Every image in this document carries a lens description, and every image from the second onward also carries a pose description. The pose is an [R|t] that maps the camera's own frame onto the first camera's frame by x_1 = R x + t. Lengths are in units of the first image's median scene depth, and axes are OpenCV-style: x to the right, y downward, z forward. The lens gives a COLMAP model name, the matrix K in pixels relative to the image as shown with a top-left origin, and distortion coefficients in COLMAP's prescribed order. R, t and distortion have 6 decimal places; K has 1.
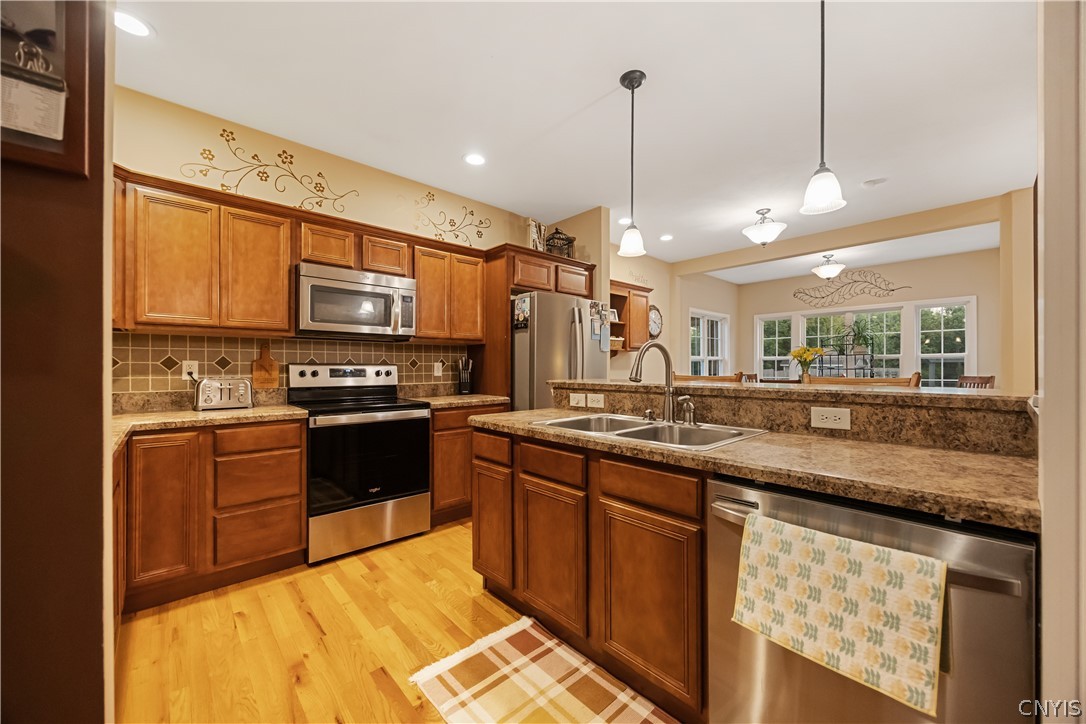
lens RADIAL K [[415.1, 0, 543.0], [0, 415.1, 362.0], [0, 0, 1]] dist [-0.002411, -0.000135]
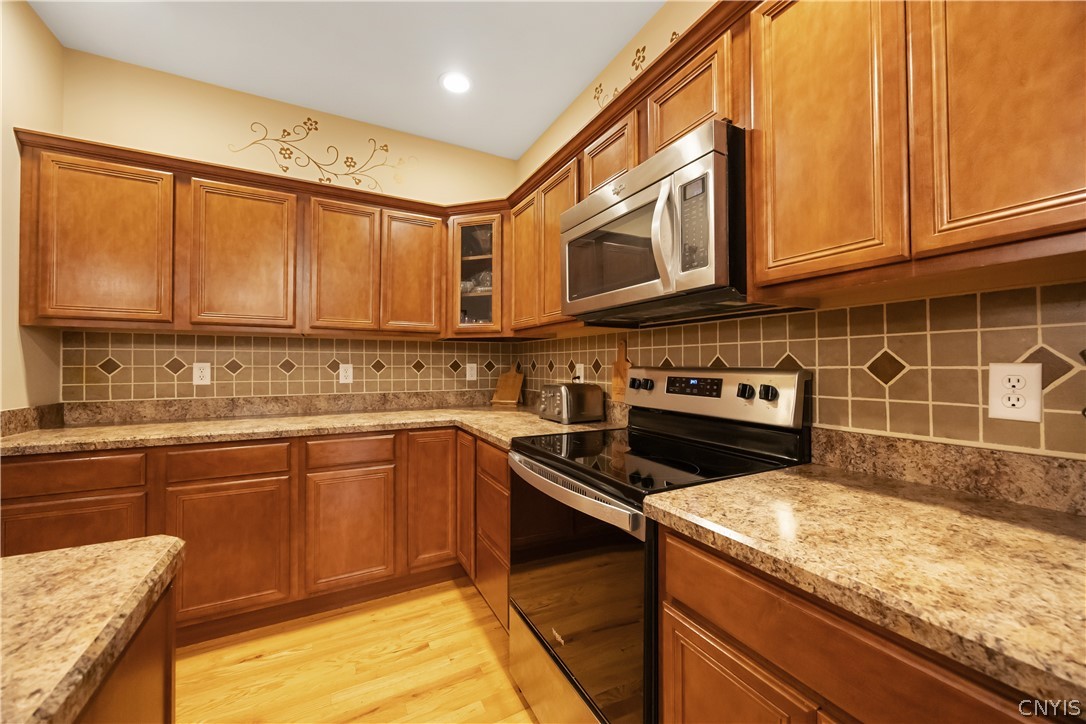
lens RADIAL K [[415.1, 0, 543.0], [0, 415.1, 362.0], [0, 0, 1]] dist [-0.002411, -0.000135]
pose [[-0.244818, -0.008624, -0.969531, 0.049902], [0.003809, 0.999944, -0.009856, 0.002027], [0.969562, -0.006106, -0.244771, 0.946130]]
